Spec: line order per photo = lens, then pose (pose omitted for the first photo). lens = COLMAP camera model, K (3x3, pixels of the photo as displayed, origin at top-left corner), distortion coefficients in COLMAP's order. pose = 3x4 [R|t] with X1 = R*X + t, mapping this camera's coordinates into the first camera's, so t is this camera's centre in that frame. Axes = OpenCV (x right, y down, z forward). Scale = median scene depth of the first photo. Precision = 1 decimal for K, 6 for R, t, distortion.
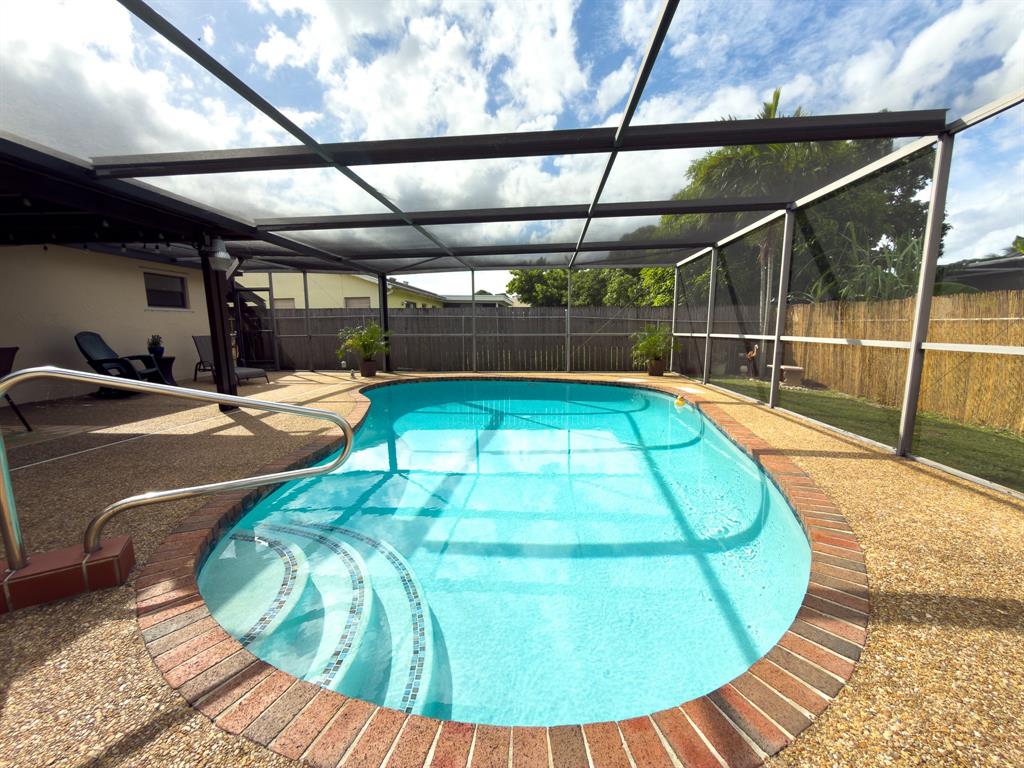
lens RADIAL K [[417.0, 0, 519.2], [0, 417.0, 382.0], [0, 0, 1]] dist [0.000945, -0.000074]
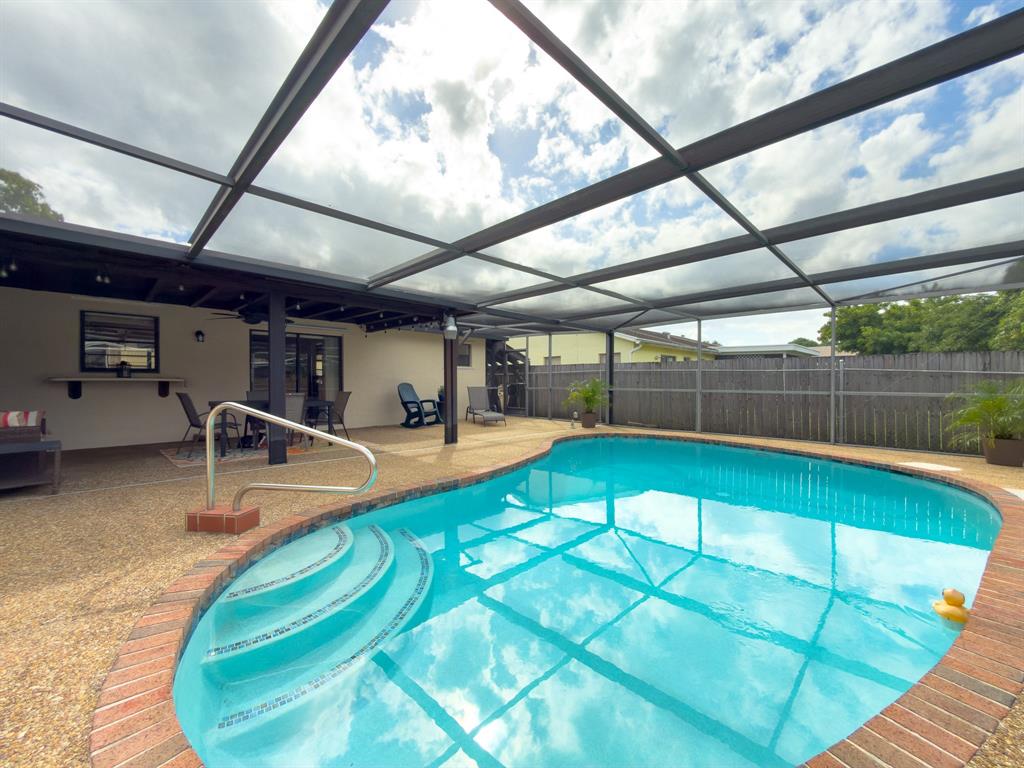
lens RADIAL K [[417.0, 0, 503.8], [0, 417.0, 384.4], [0, 0, 1]] dist [0.000945, -0.000074]
pose [[0.748734, 0.012453, -0.662754, 0.162851], [-0.093793, 0.991755, -0.087326, -0.009082], [0.656201, 0.127546, 0.743728, 0.060932]]
